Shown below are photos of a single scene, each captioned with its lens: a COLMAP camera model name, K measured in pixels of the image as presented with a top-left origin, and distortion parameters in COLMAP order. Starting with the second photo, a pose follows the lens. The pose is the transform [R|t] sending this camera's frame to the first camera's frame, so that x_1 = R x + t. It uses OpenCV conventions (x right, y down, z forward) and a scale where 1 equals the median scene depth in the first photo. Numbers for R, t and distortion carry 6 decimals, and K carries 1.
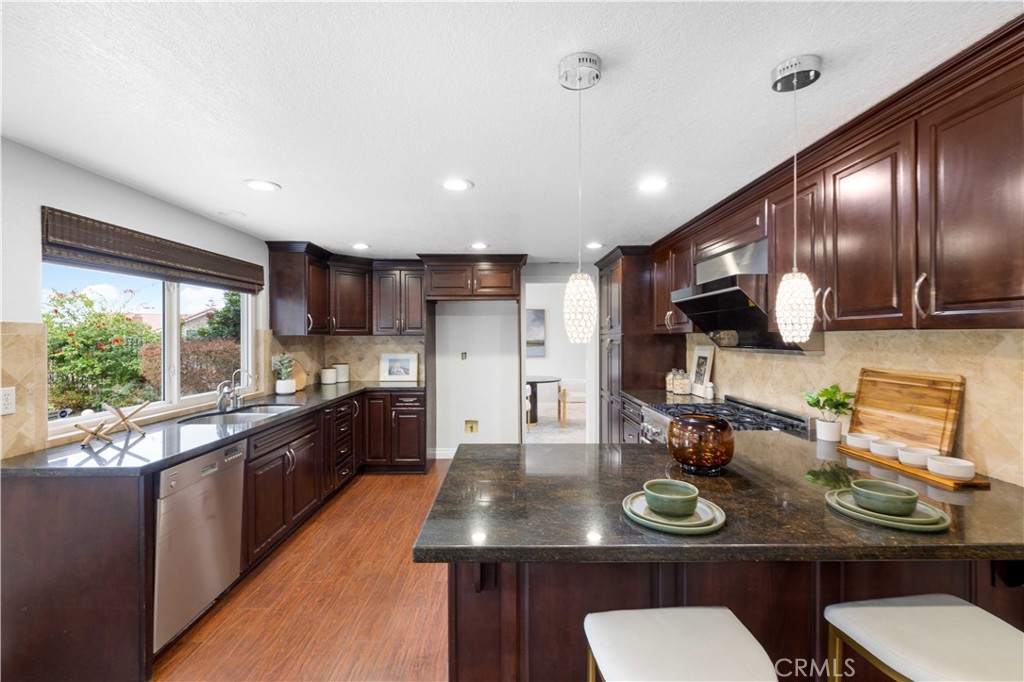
lens RADIAL K [[428.6, 0, 517.7], [0, 428.6, 336.0], [0, 0, 1]] dist [-0.004266, 0.000216]
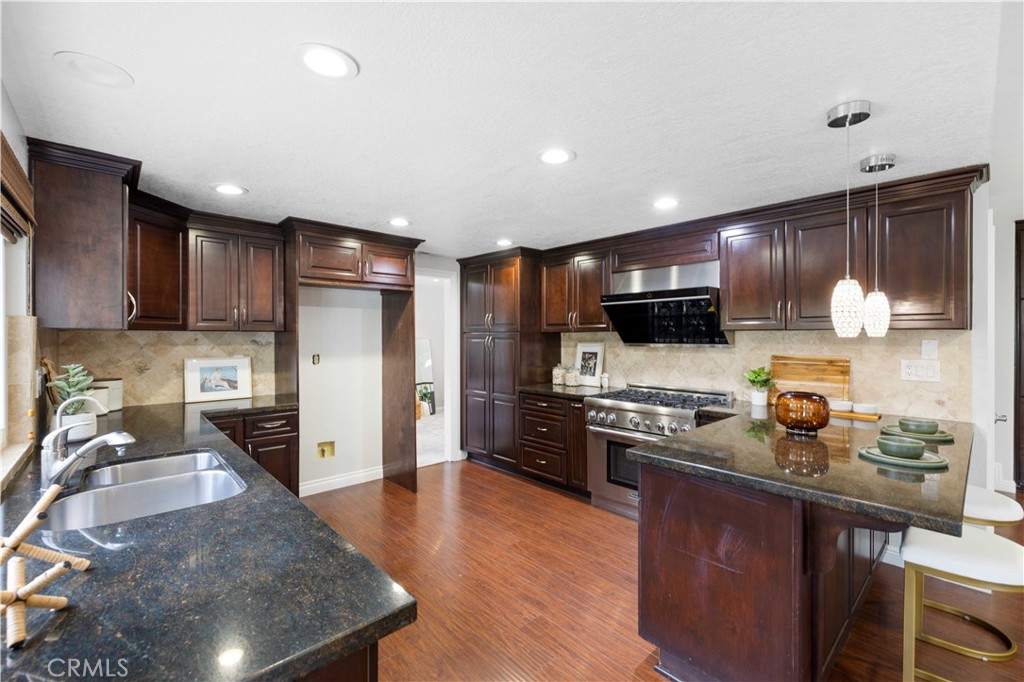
lens RADIAL K [[428.6, 0, 514.6], [0, 428.6, 341.8], [0, 0, 1]] dist [-0.004266, 0.000216]
pose [[0.749266, -0.004788, 0.662251, -0.457546], [-0.003225, 0.999936, 0.010878, 0.006975], [-0.662261, -0.010286, 0.749203, 0.239796]]
